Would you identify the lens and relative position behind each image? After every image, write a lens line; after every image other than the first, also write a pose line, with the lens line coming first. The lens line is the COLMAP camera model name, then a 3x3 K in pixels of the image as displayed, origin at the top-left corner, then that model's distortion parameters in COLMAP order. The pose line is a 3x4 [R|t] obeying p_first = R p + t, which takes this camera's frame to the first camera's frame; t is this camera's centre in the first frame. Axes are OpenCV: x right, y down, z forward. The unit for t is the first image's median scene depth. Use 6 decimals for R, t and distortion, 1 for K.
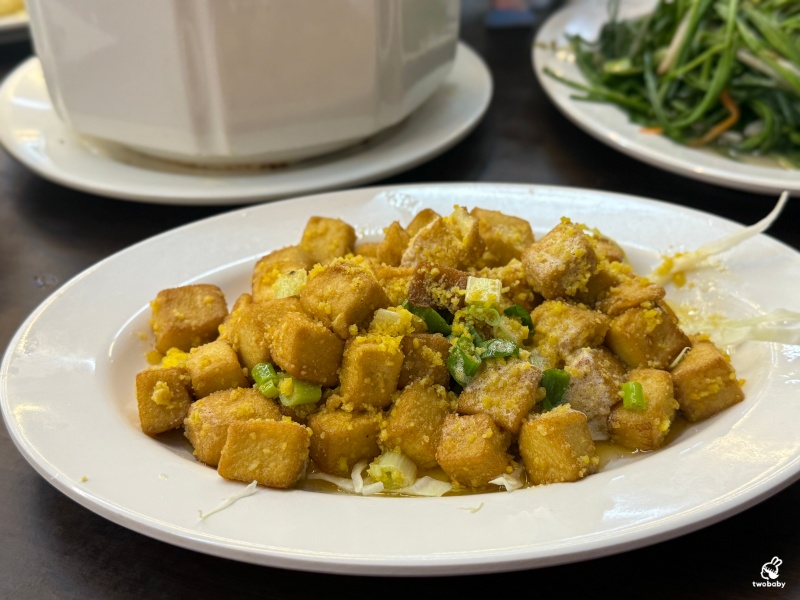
lens RADIAL K [[1051.3, 0, 400.0], [0, 1051.3, 300.0], [0, 0, 1]] dist [0.237327, -0.822738]
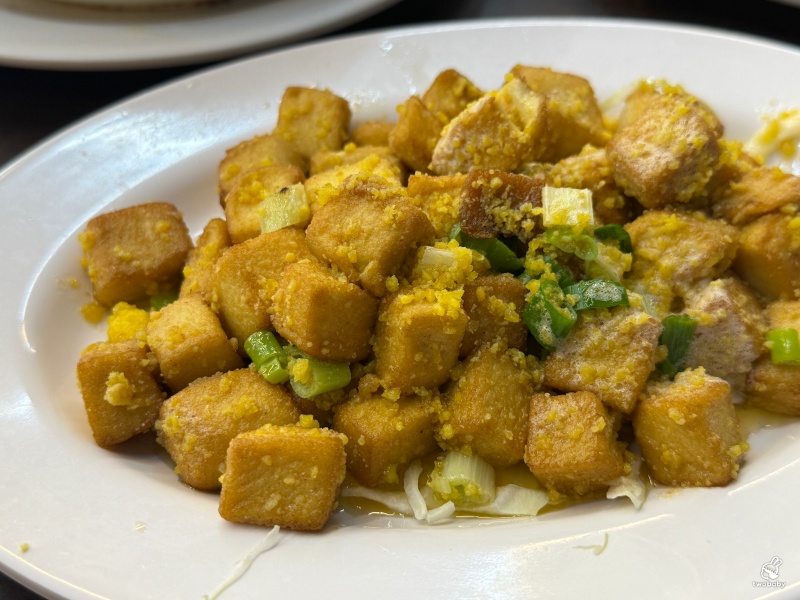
lens RADIAL K [[1051.3, 0, 400.0], [0, 1051.3, 300.0], [0, 0, 1]] dist [0.237327, -0.822738]
pose [[0.994478, -0.069900, 0.078282, -0.092837], [0.052934, 0.978167, 0.200968, -0.098214], [-0.090620, -0.195714, 0.976465, 0.321478]]
